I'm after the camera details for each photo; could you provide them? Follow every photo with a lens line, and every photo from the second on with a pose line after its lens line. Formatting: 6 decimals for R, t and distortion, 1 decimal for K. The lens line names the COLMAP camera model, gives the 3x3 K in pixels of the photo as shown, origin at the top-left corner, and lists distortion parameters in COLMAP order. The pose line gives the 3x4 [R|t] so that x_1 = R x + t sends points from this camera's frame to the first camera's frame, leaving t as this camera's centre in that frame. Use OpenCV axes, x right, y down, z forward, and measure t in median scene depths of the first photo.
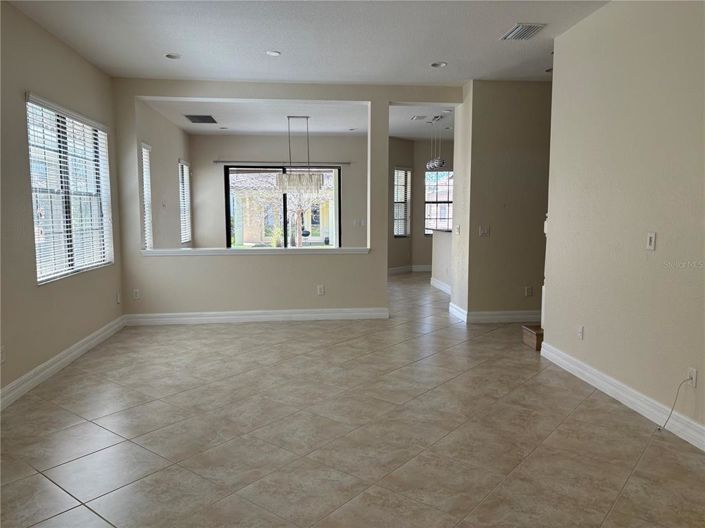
lens RADIAL K [[531.1, 0, 349.9], [0, 531.1, 266.1], [0, 0, 1]] dist [0.032479, -0.000766]
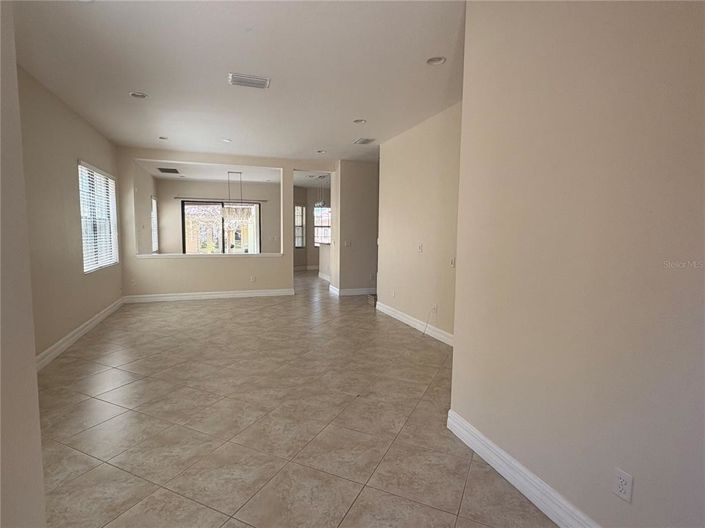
lens RADIAL K [[368.9, 0, 353.2], [0, 368.9, 267.6], [0, 0, 1]] dist [-0.006560, -0.000562]
pose [[0.970035, -0.010856, 0.242724, -0.033264], [0.012341, 0.999913, -0.004597, 0.021559], [-0.242653, 0.007455, 0.970085, -0.214727]]
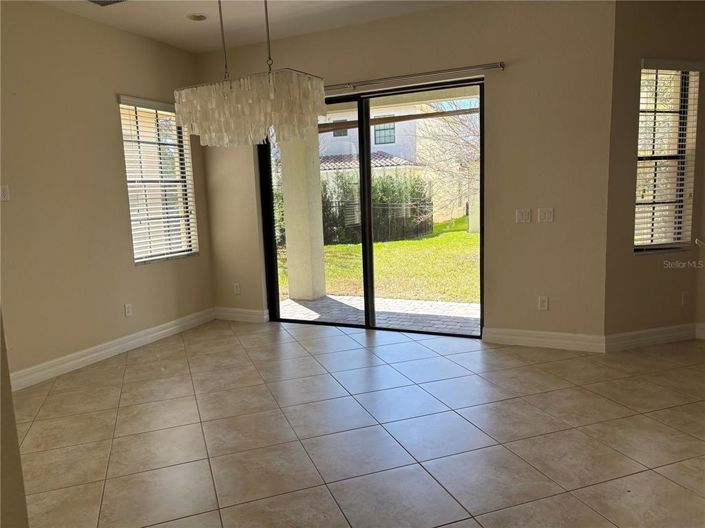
lens RADIAL K [[531.1, 0, 352.3], [0, 531.1, 264.5], [0, 0, 1]] dist [0.032479, -0.000766]
pose [[0.867534, 0.030700, -0.496429, 0.186097], [-0.018859, 0.999406, 0.028848, -0.097981], [0.497020, -0.015664, 0.867598, 1.077055]]
